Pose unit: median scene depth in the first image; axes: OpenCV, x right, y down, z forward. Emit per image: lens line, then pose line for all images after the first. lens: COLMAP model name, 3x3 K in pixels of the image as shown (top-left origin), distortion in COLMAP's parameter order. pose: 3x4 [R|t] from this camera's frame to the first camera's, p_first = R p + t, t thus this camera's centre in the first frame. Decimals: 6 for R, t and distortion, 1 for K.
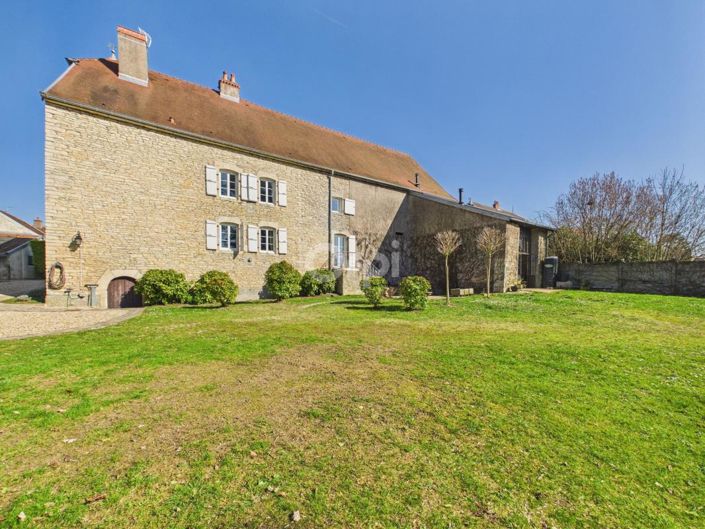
lens RADIAL K [[286.5, 0, 347.4], [0, 286.5, 284.2], [0, 0, 1]] dist [-0.003446, 0.000628]
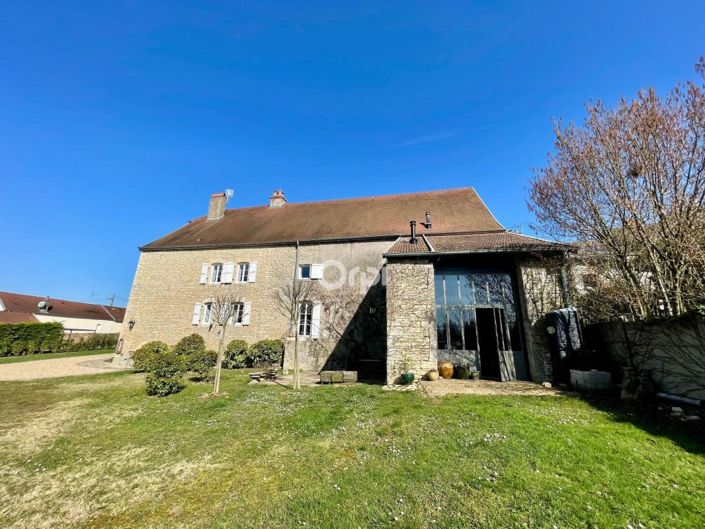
lens RADIAL K [[286.5, 0, 359.2], [0, 286.5, 258.1], [0, 0, 1]] dist [-0.003446, 0.000628]
pose [[0.707792, -0.193614, -0.679371, 1.160899], [-0.022185, 0.955141, -0.295319, -0.047883], [0.706073, 0.224096, 0.671746, 0.673315]]
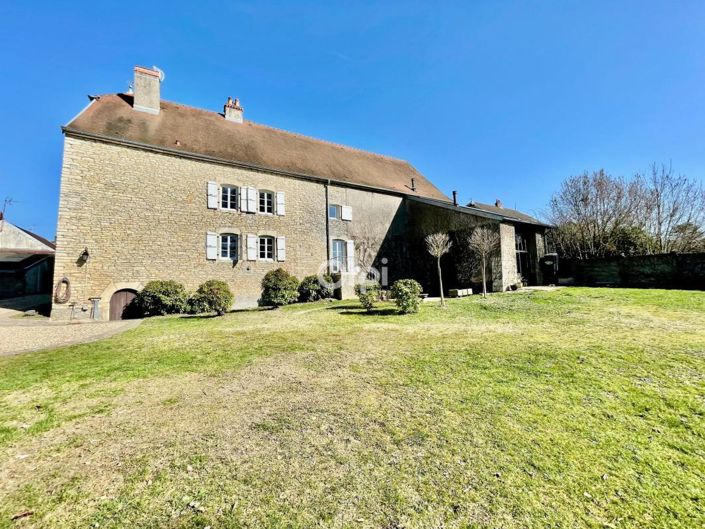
lens RADIAL K [[286.5, 0, 348.5], [0, 286.5, 254.6], [0, 0, 1]] dist [-0.003446, 0.000628]
pose [[0.998831, -0.037001, -0.031098, 0.060914], [0.033310, 0.993168, -0.111837, -0.007382], [0.035023, 0.110671, 0.993240, -0.017772]]
